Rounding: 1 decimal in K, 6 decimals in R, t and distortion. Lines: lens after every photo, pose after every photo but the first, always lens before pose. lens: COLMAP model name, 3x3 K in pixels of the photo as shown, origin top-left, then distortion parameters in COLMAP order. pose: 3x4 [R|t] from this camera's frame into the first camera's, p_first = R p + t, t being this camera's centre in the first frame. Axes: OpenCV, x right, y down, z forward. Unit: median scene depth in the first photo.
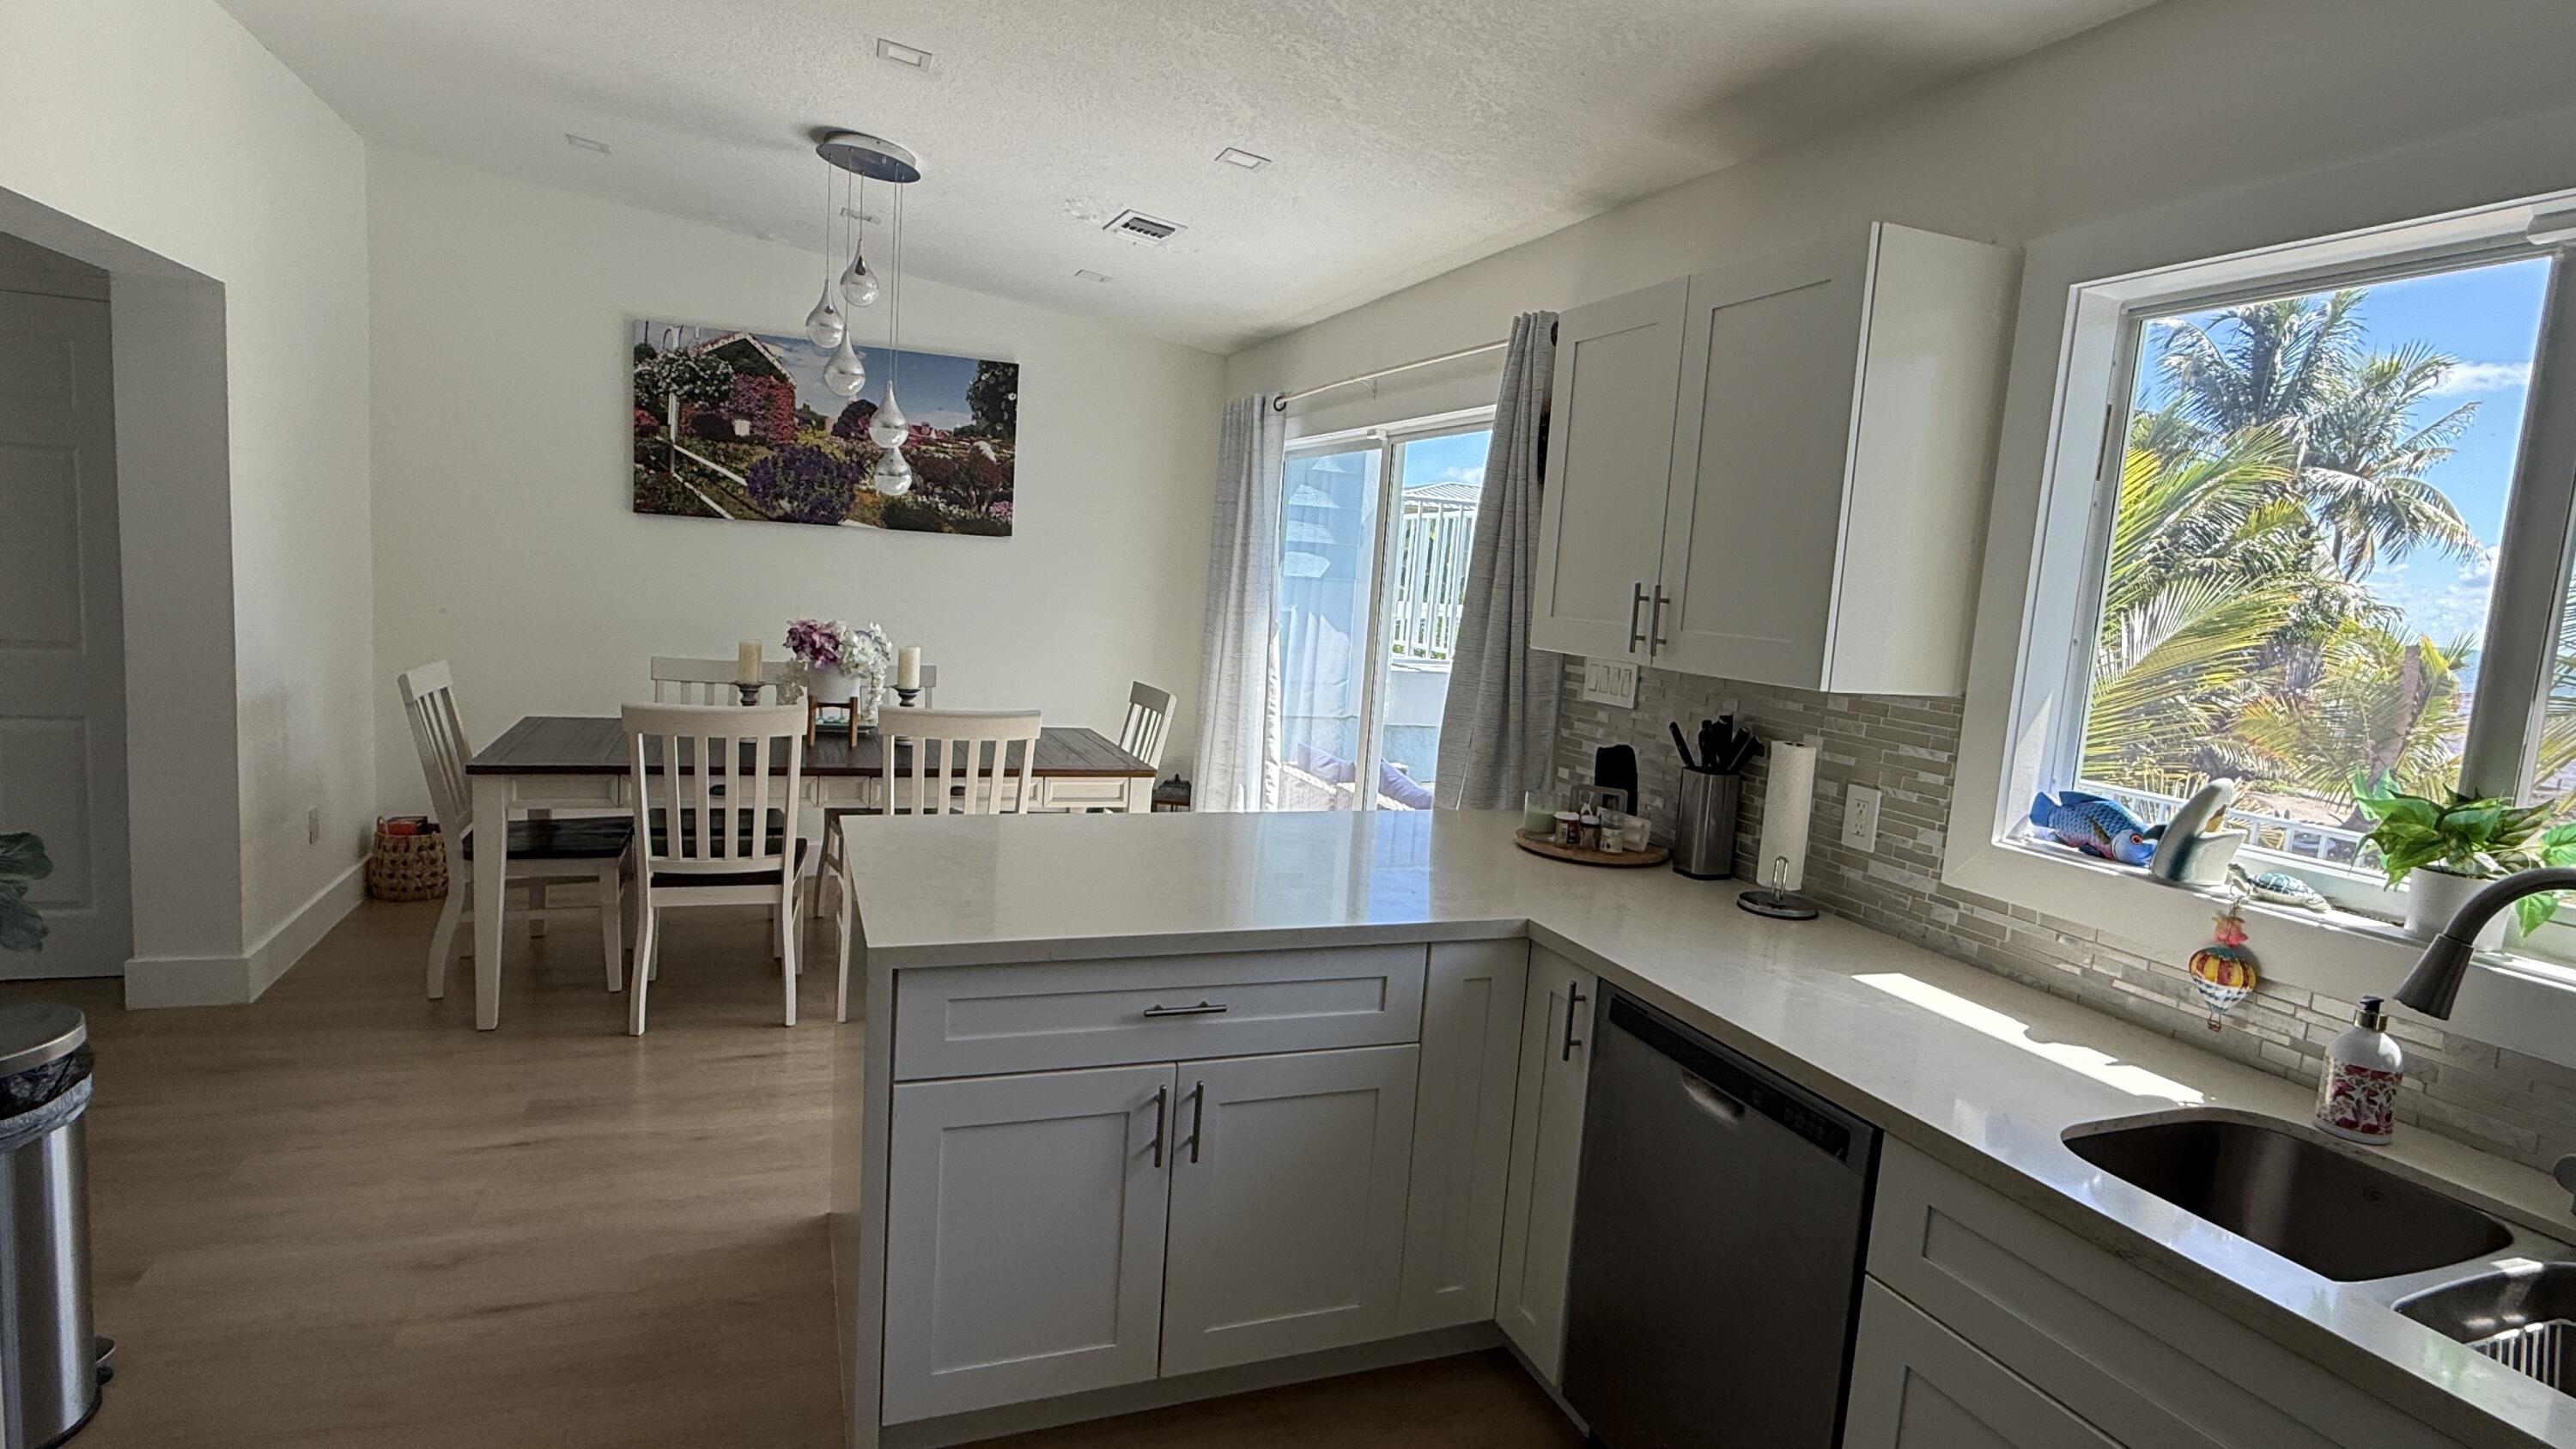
lens RADIAL K [[1297.8, 0, 1288.0], [0, 1297.8, 724.5], [0, 0, 1]] dist [0.001579, 0.000128]
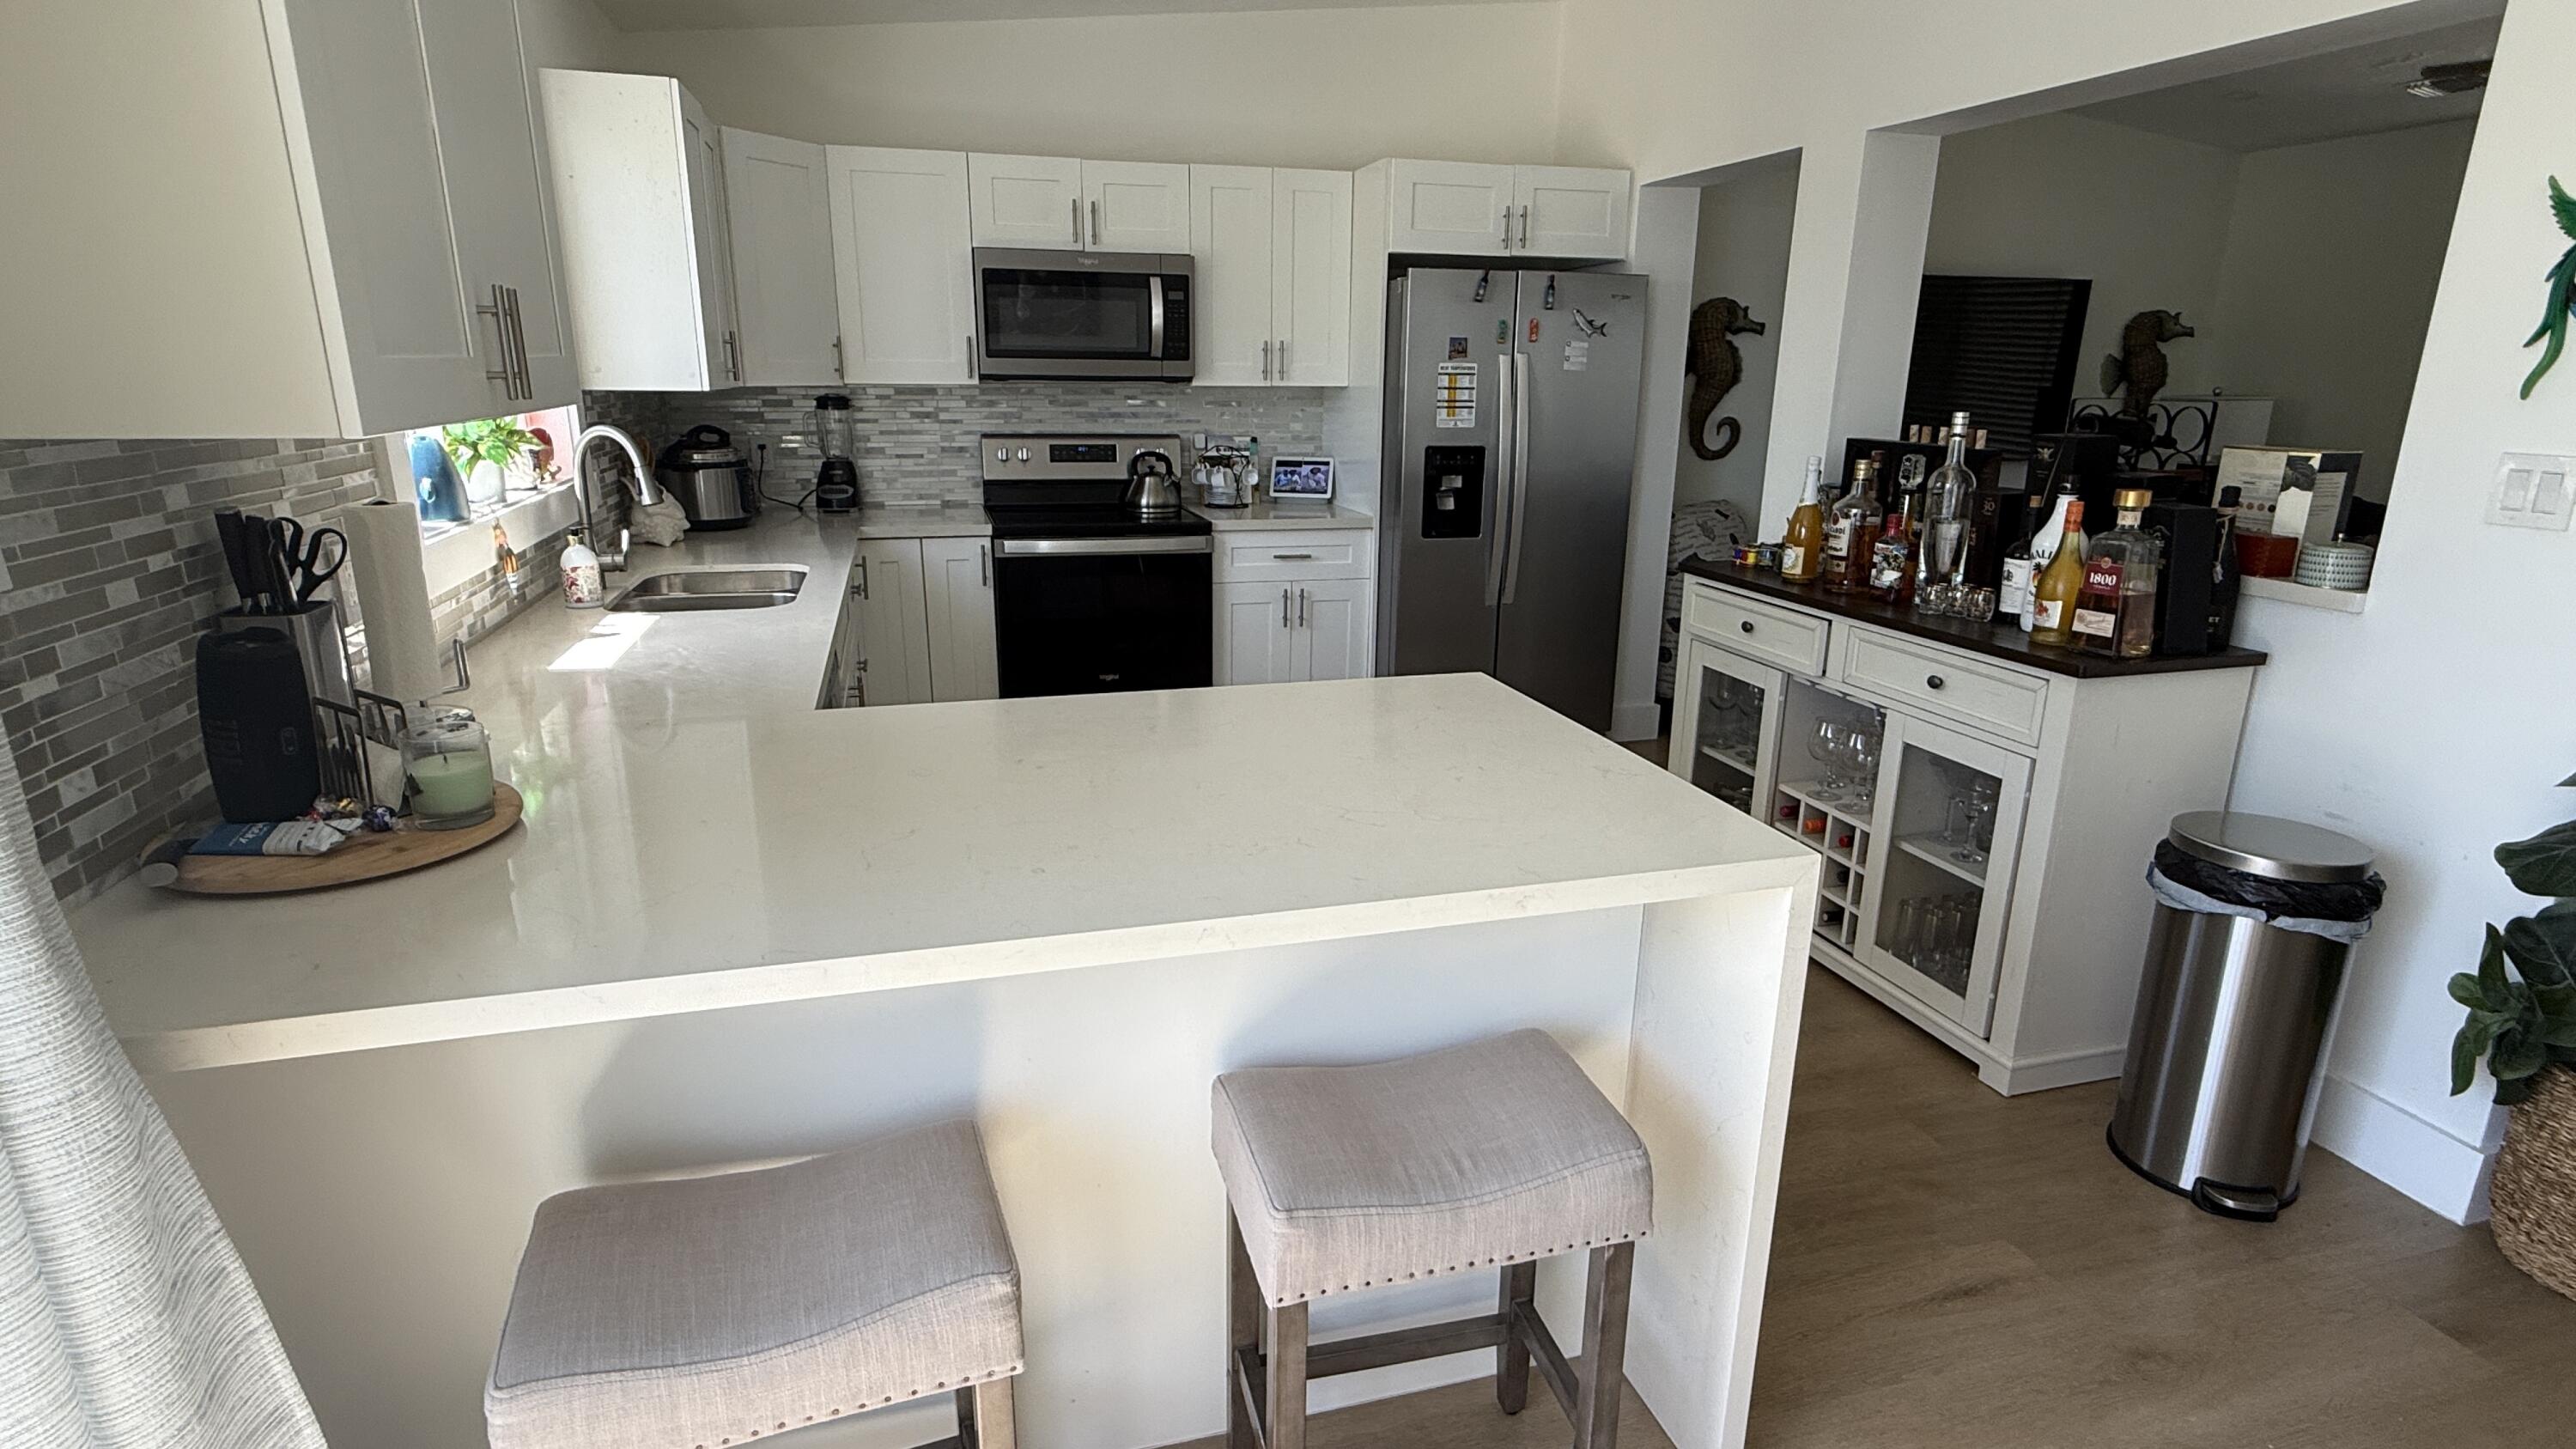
lens RADIAL K [[1295.9, 0, 1301.7], [0, 1295.9, 726.8], [0, 0, 1]] dist [0.002139, 0.000229]
pose [[-0.993387, -0.100160, 0.056133, -0.080407], [-0.070449, 0.917759, 0.390838, -0.088219], [-0.090663, 0.384299, -0.918746, 0.772733]]
